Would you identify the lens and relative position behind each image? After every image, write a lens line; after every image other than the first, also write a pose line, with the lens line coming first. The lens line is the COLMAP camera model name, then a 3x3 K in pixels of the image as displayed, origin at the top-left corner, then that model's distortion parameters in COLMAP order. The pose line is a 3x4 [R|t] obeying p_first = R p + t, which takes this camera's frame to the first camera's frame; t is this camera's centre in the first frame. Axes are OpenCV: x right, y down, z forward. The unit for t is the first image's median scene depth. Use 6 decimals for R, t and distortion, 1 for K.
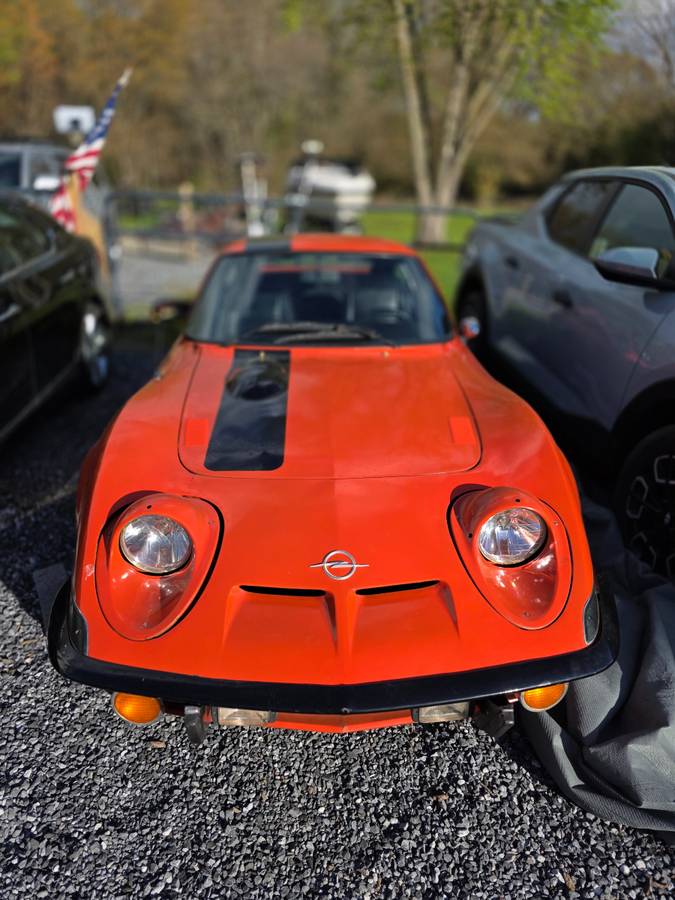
lens RADIAL K [[607.4, 0, 336.8], [0, 607.4, 456.9], [0, 0, 1]] dist [0.049944, -0.046329]
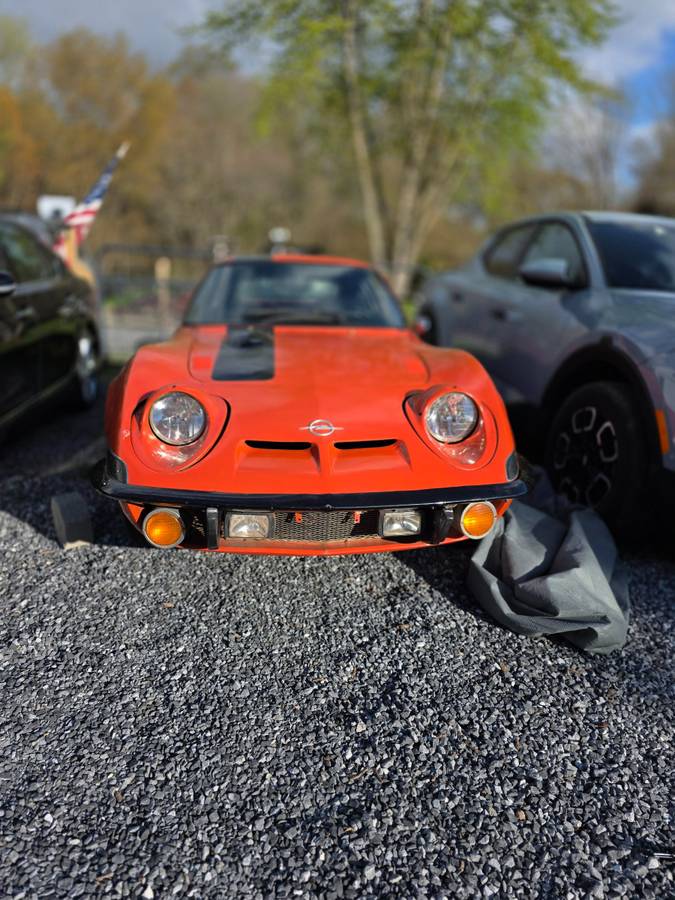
lens RADIAL K [[607.4, 0, 331.6], [0, 607.4, 445.3], [0, 0, 1]] dist [0.049944, -0.046329]
pose [[0.998625, 0.000356, 0.052412, -0.036162], [0.007711, 0.988098, -0.153629, 0.359257], [-0.051843, 0.153822, 0.986738, -0.246631]]
